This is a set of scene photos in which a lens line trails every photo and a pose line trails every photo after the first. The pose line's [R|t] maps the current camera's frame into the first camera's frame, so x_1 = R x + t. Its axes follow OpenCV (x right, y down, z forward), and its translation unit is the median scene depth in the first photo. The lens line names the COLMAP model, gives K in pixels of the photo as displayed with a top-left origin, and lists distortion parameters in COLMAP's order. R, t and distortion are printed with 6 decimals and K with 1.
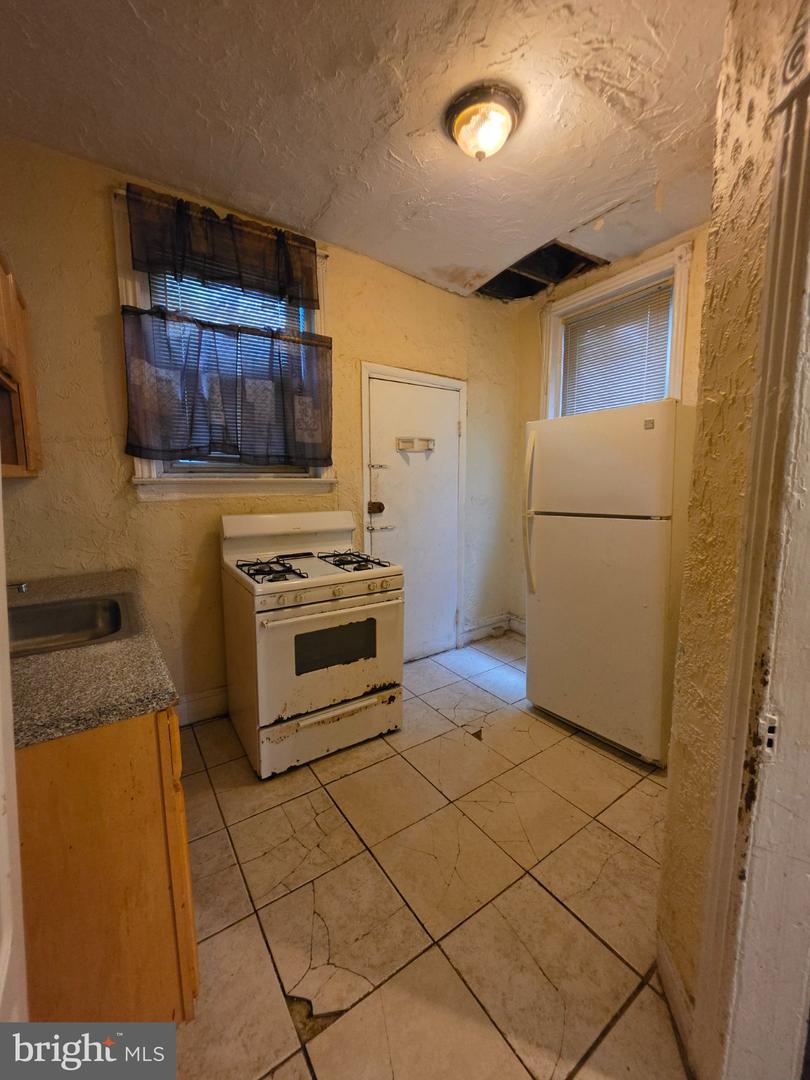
lens RADIAL K [[434.8, 0, 406.7], [0, 434.8, 536.3], [0, 0, 1]] dist [-0.001514, 0.000125]
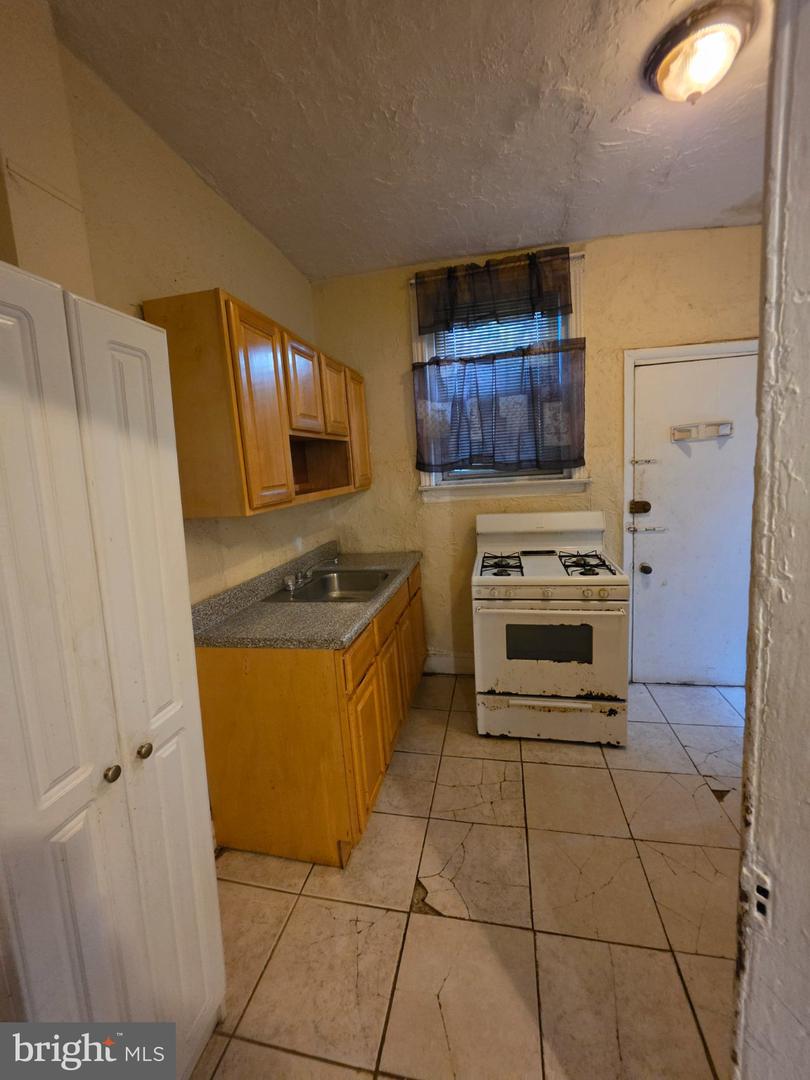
lens RADIAL K [[428.9, 0, 407.2], [0, 428.9, 532.7], [0, 0, 1]] dist [-0.001287, 0.000038]
pose [[0.688222, 0.066453, -0.722450, 0.335581], [-0.033782, 0.997651, 0.059585, -0.066973], [0.724713, -0.016602, 0.688851, 0.028655]]
